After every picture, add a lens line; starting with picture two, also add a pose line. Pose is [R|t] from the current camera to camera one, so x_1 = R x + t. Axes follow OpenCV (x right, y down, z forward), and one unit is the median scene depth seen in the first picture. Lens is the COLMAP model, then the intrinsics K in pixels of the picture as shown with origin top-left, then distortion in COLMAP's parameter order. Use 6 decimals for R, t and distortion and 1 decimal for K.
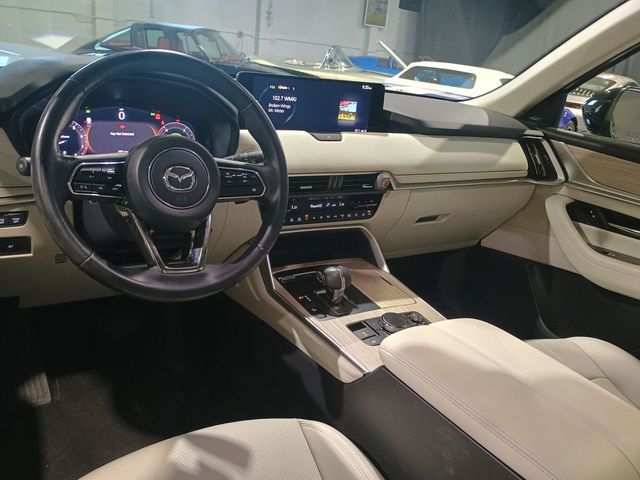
lens RADIAL K [[542.7, 0, 320.0], [0, 542.7, 240.0], [0, 0, 1]] dist [0.008182, -0.001763]
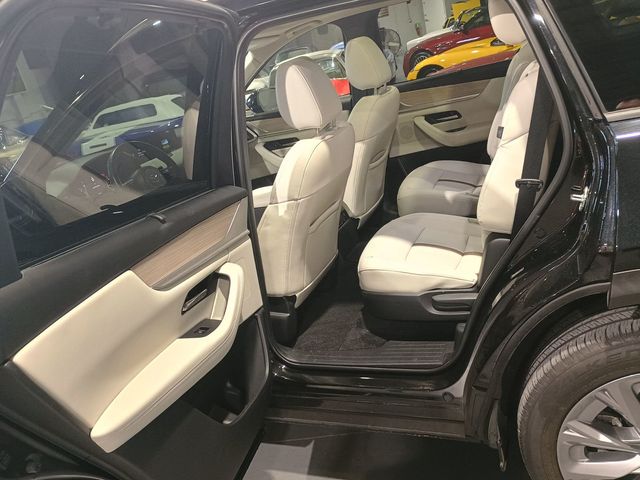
lens RADIAL K [[542.7, 0, 320.0], [0, 542.7, 240.0], [0, 0, 1]] dist [0.008182, -0.001763]
pose [[0.763345, -0.464976, 0.448444, -0.472651], [0.478757, 0.873269, 0.090519, 0.157623], [-0.433701, 0.145598, 0.889215, -0.885169]]
